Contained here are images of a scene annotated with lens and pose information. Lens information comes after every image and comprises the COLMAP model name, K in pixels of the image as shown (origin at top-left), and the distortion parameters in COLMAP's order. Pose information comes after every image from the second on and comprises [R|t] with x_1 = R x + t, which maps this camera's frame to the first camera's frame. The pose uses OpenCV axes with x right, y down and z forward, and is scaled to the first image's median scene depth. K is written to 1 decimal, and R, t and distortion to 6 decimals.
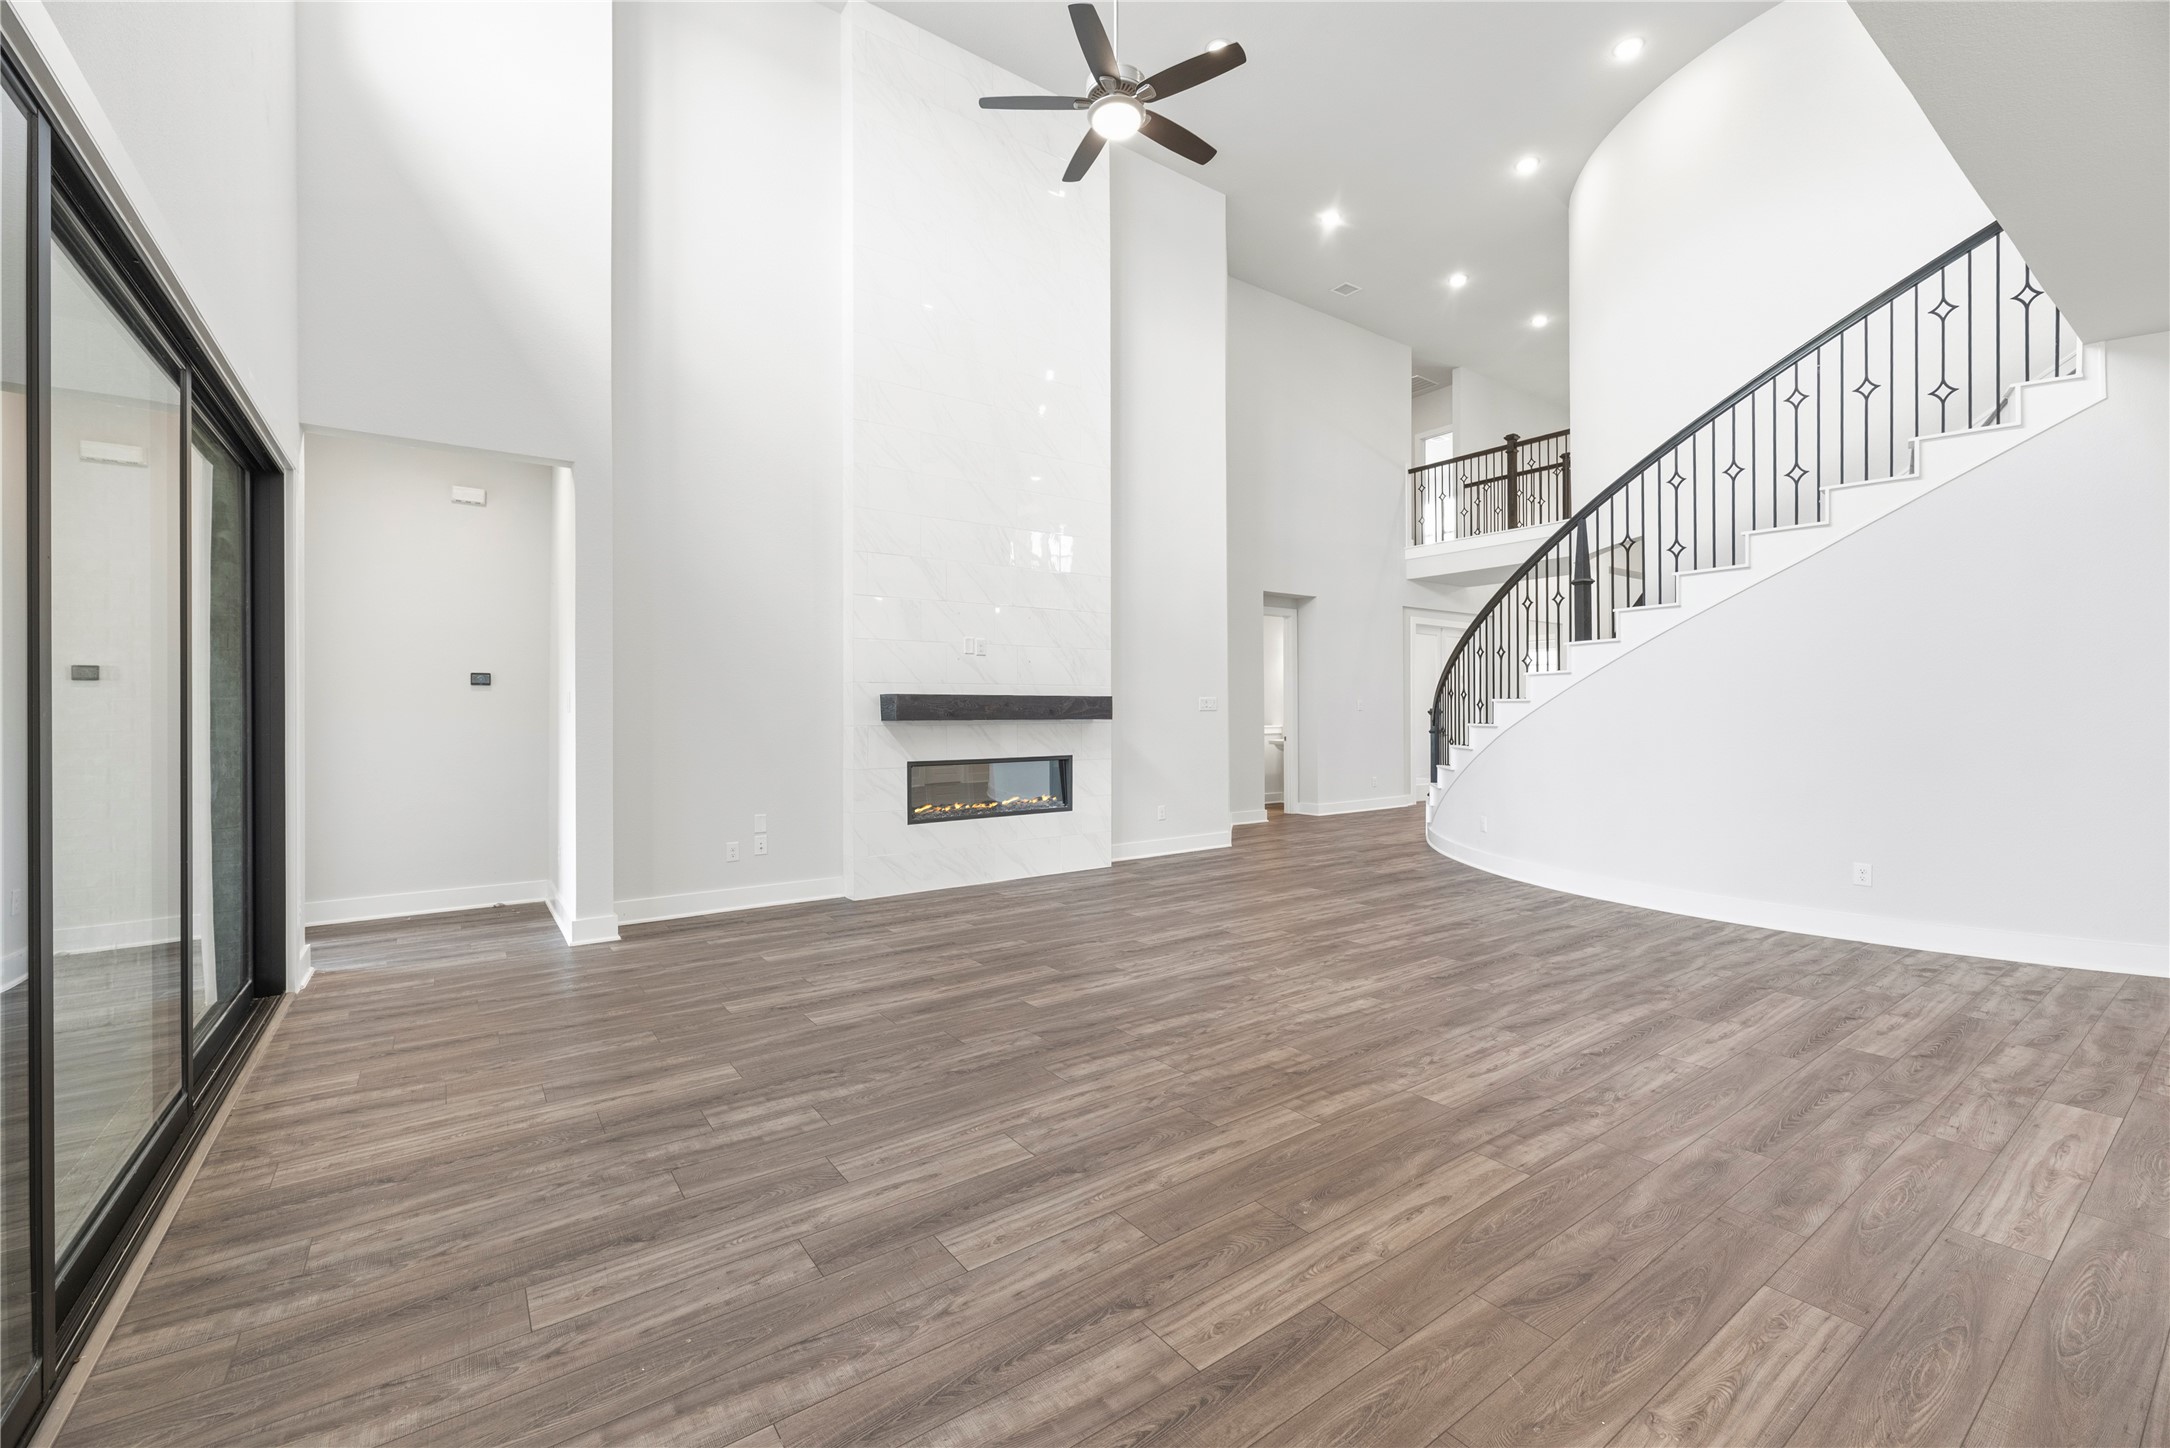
lens RADIAL K [[871.7, 0, 1089.6], [0, 871.7, 717.2], [0, 0, 1]] dist [-0.001366, -0.000417]
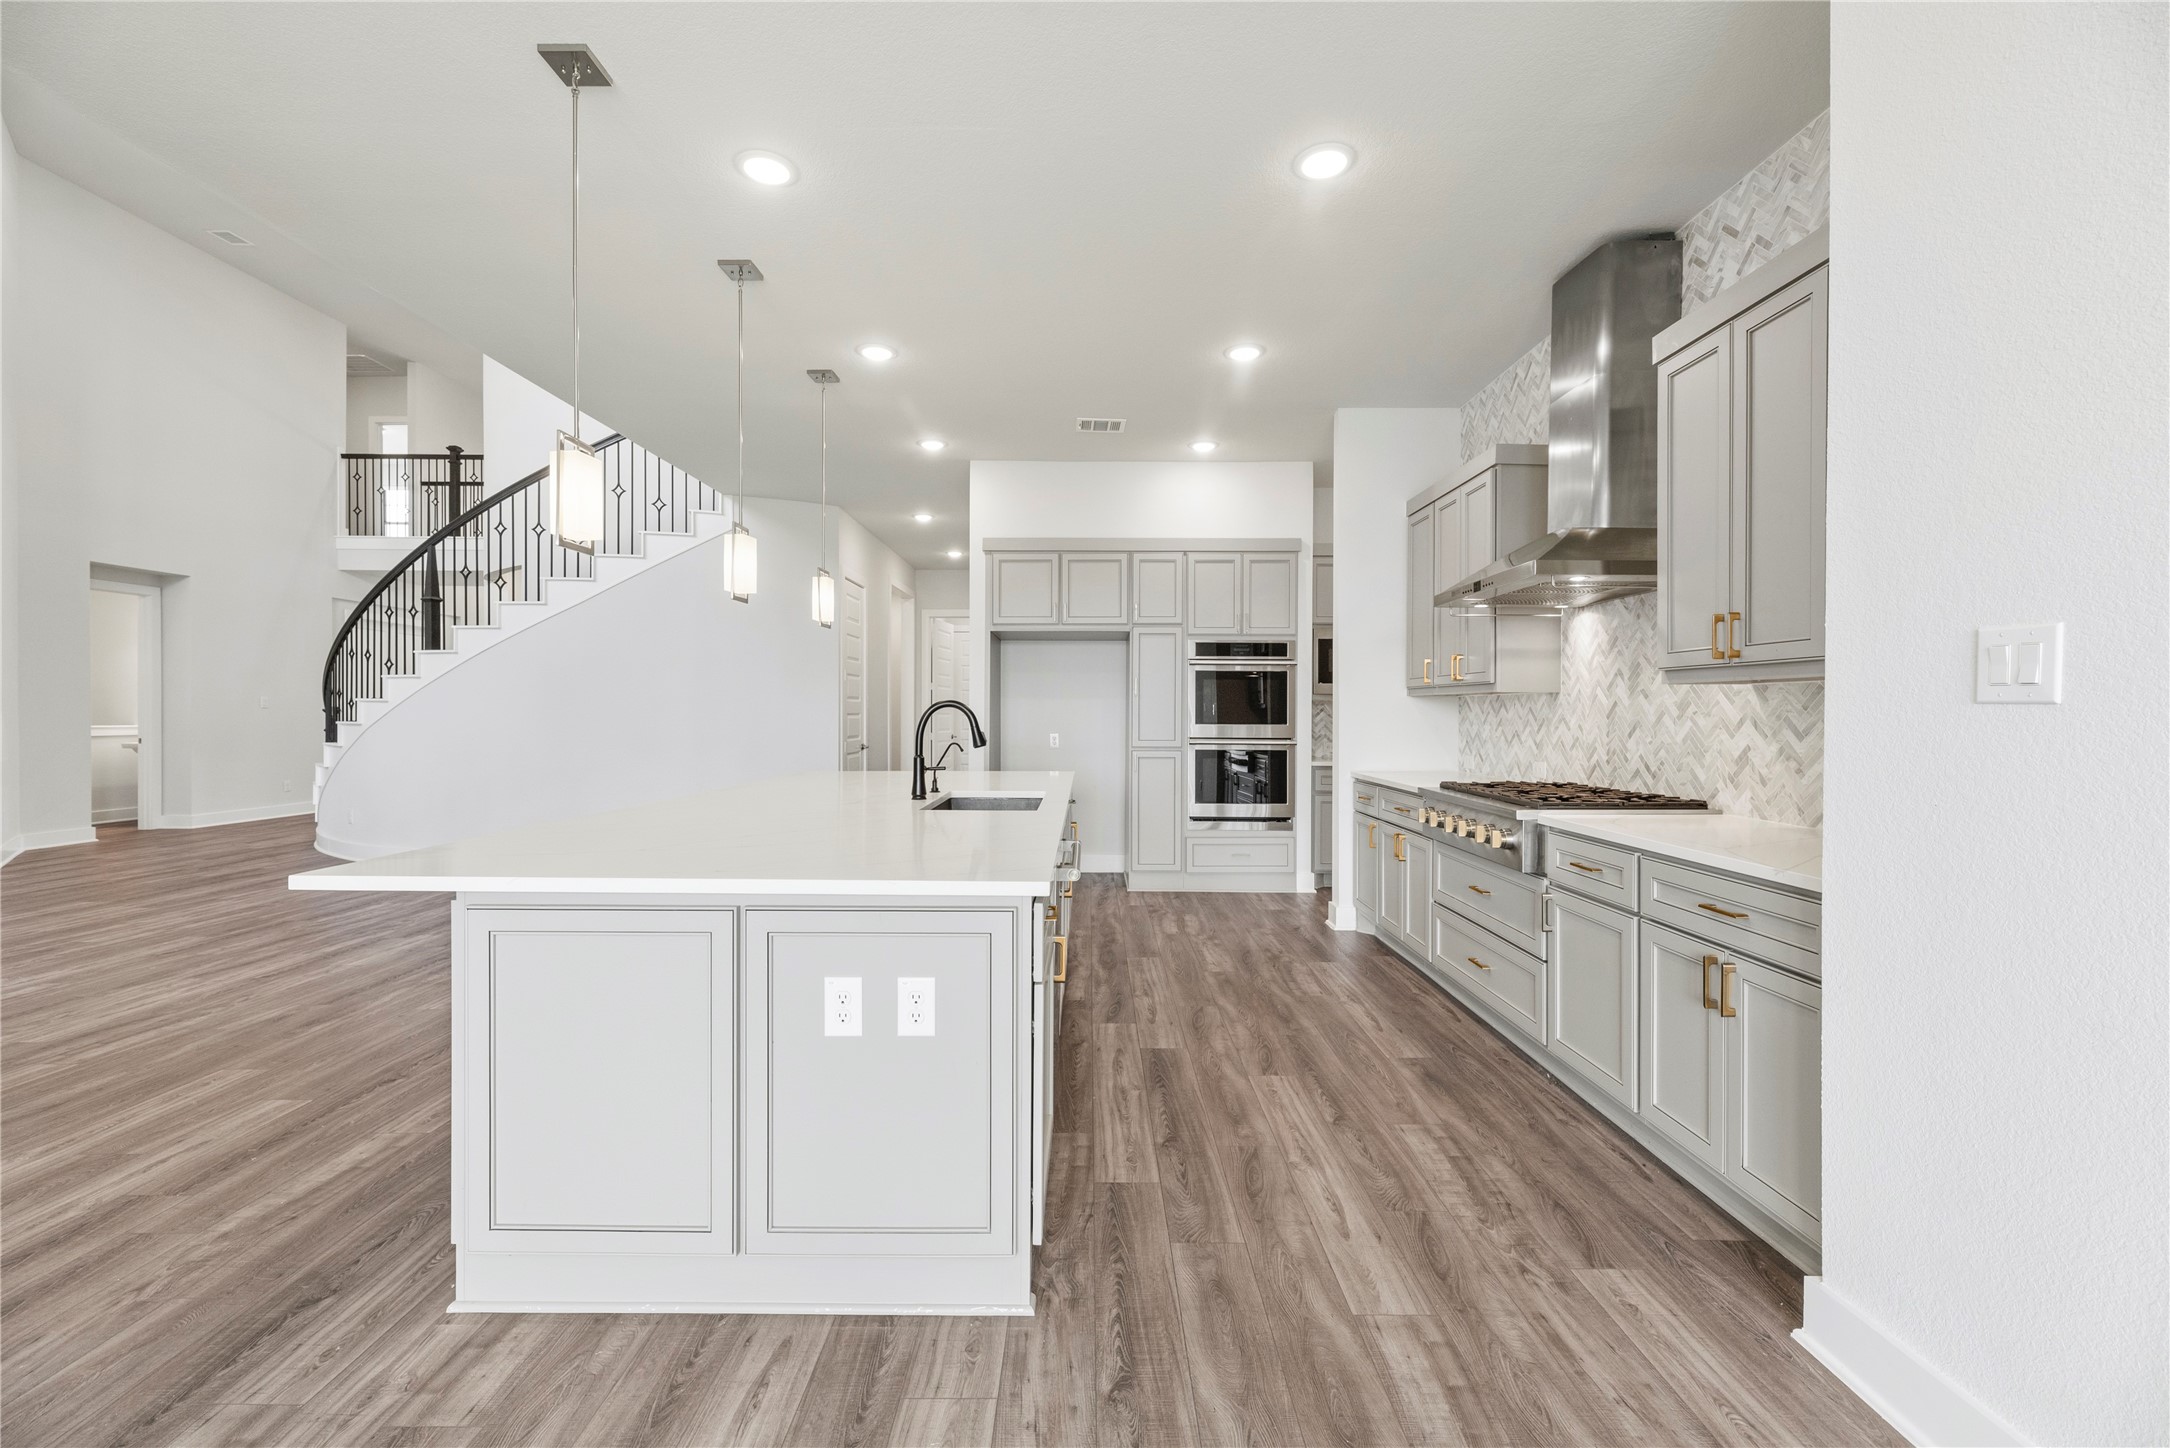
lens RADIAL K [[871.7, 0, 1089.6], [0, 871.7, 717.2], [0, 0, 1]] dist [-0.001366, -0.000417]
pose [[0.579241, 0.002033, 0.815154, 0.075150], [-0.002002, 0.999997, -0.001071, 0.000965], [-0.815154, -0.001012, 0.579244, -0.231237]]
